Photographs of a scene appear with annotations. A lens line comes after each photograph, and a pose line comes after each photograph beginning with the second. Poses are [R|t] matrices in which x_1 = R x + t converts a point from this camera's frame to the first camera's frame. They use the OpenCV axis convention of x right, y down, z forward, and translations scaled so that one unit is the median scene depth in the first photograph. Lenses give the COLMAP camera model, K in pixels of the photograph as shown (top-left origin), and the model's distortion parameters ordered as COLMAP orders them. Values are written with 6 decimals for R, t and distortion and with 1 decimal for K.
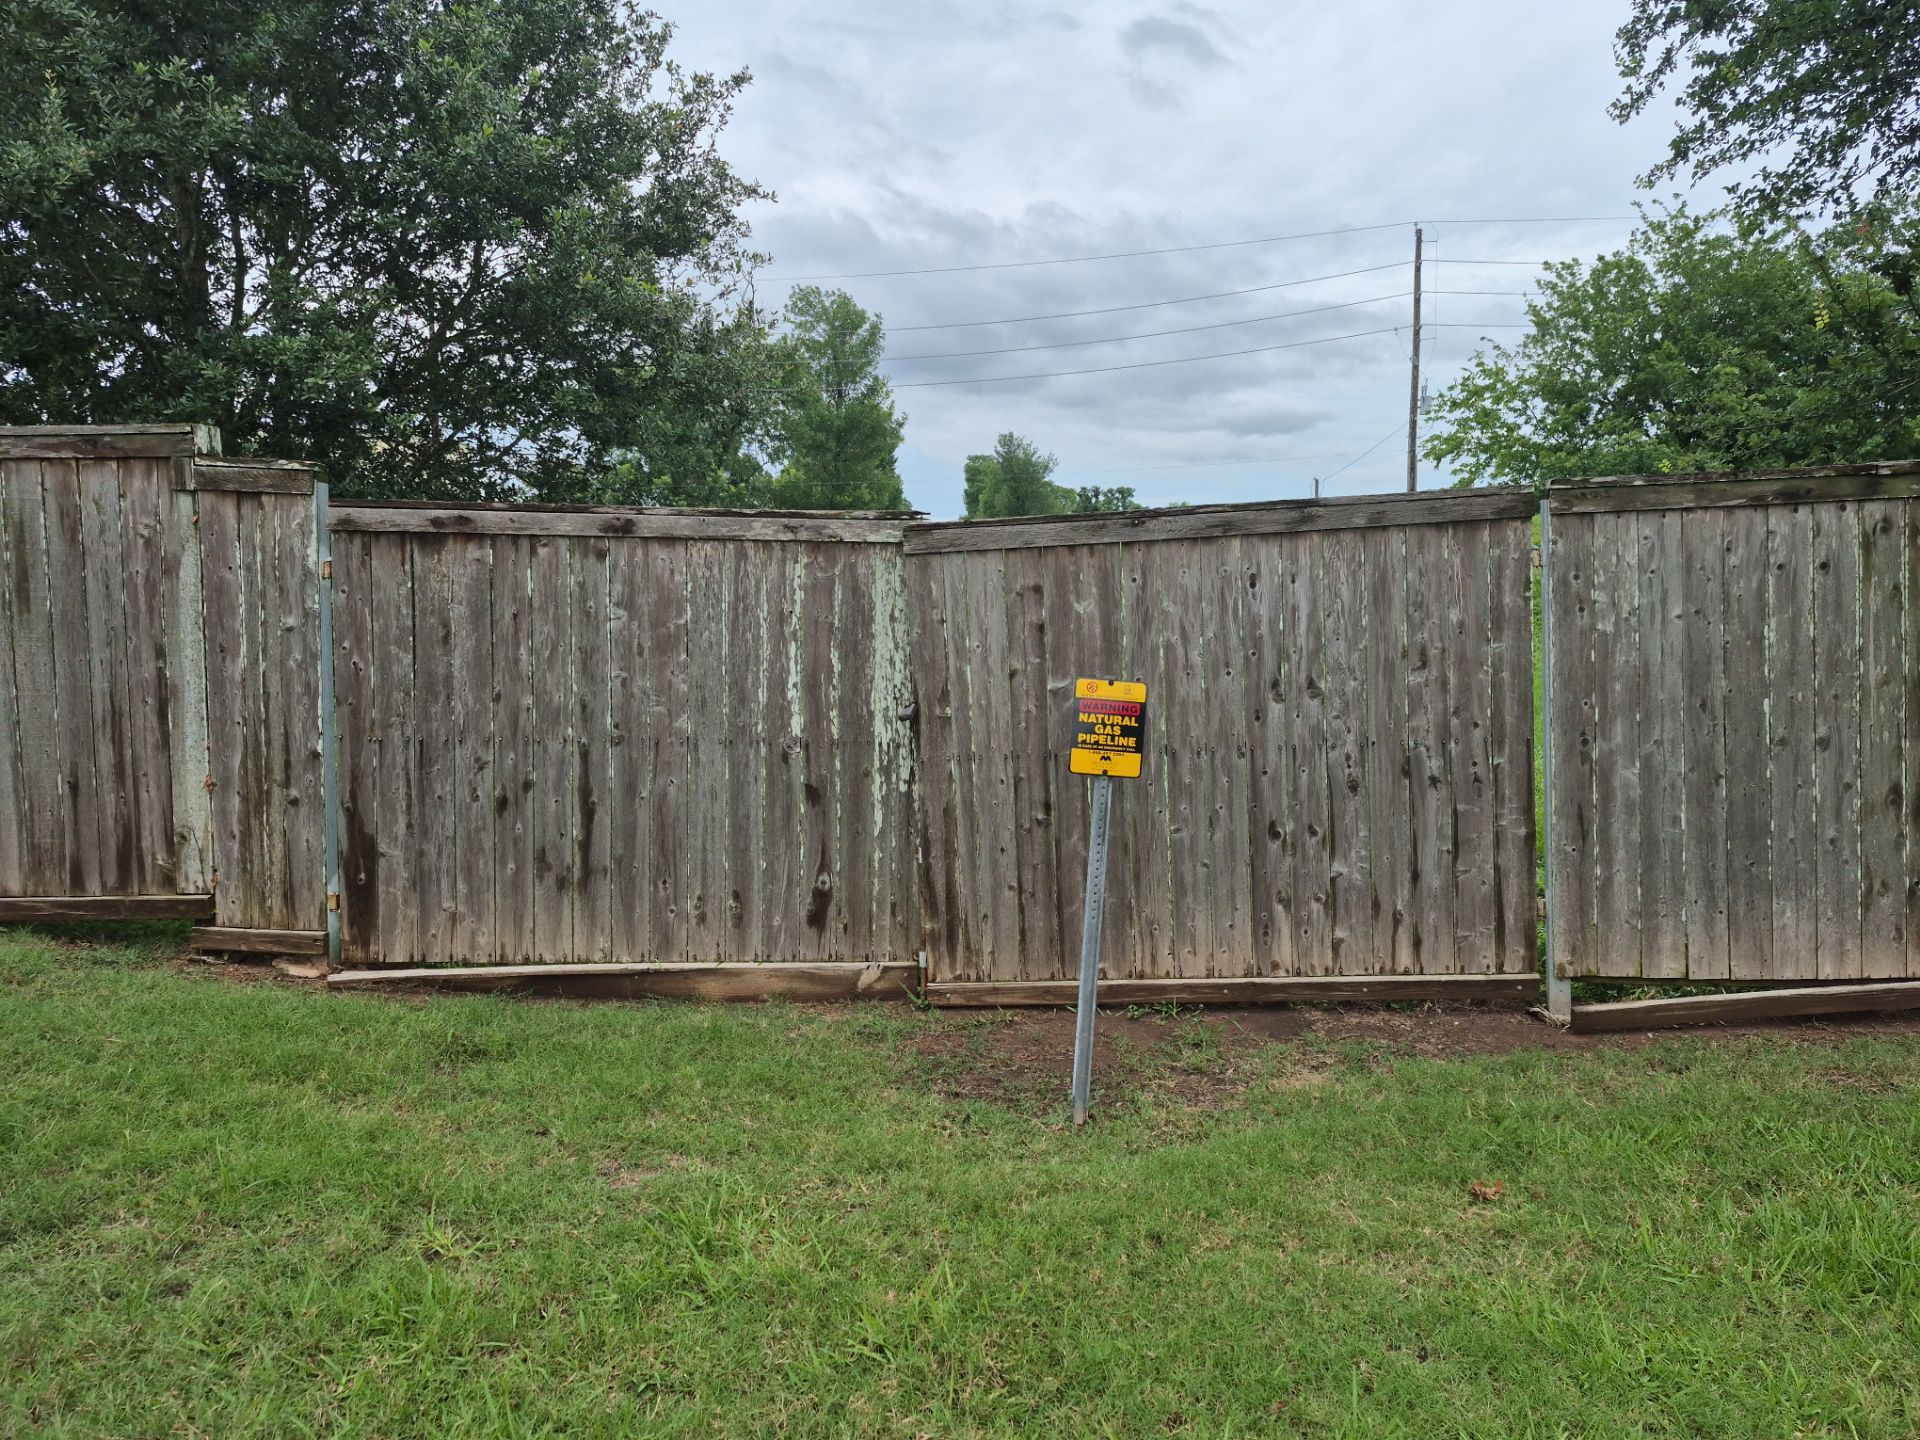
lens RADIAL K [[1368.6, 0, 962.4], [0, 1368.6, 708.6], [0, 0, 1]] dist [0.066697, -0.042822]
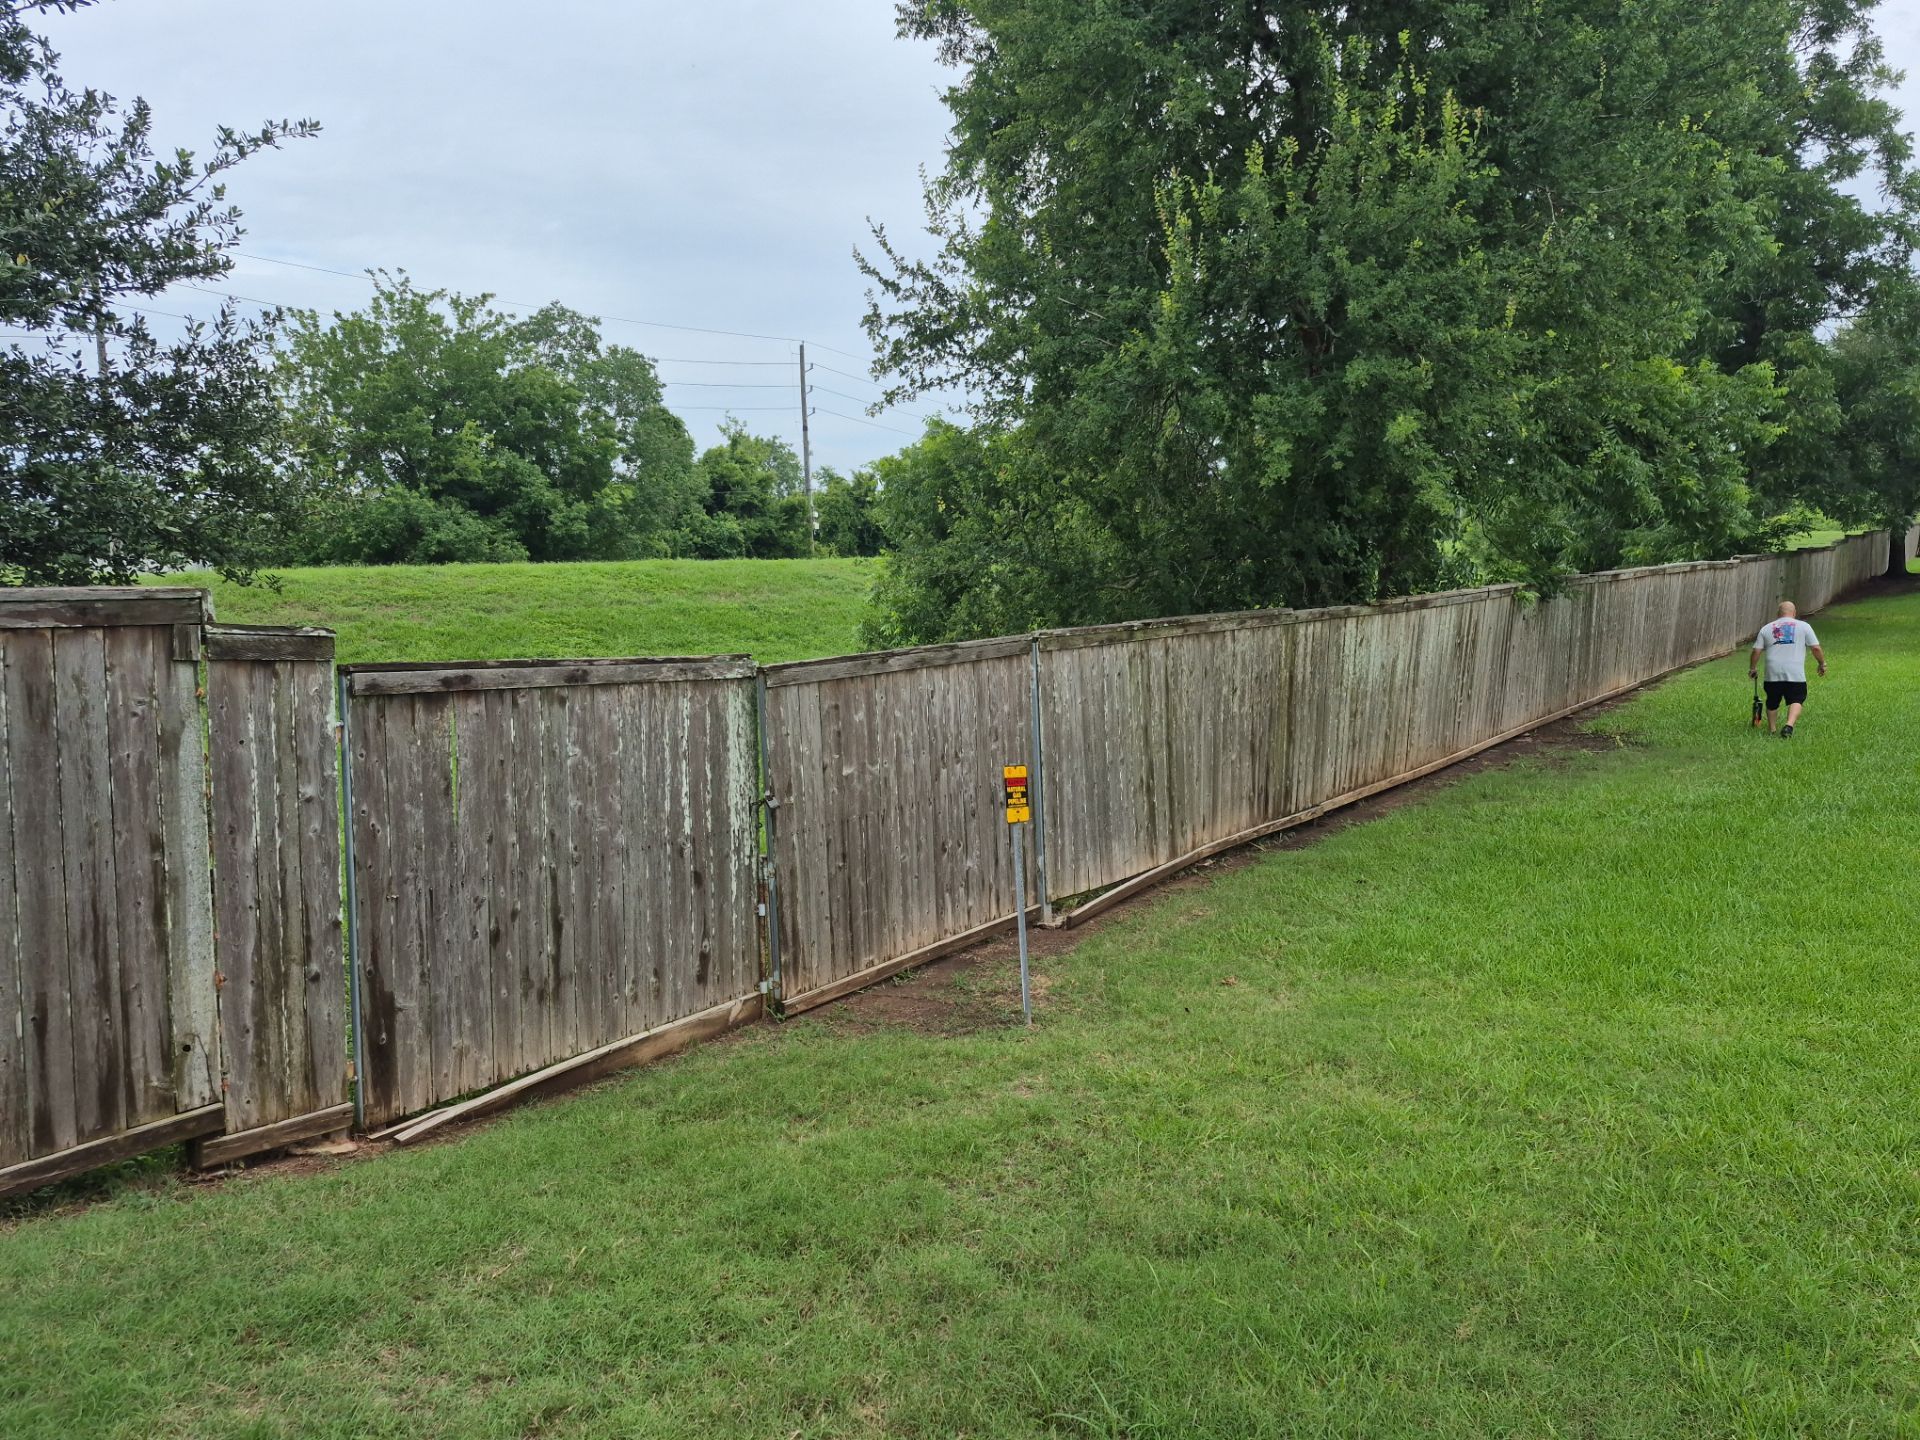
lens RADIAL K [[1368.6, 0, 1058.9], [0, 1368.6, 712.4], [0, 0, 1]] dist [0.066697, -0.042822]
pose [[0.511053, -0.067970, 0.856858, -1.032301], [0.075345, 0.996574, 0.034115, -0.110143], [-0.856241, 0.047125, 0.514423, 0.052649]]
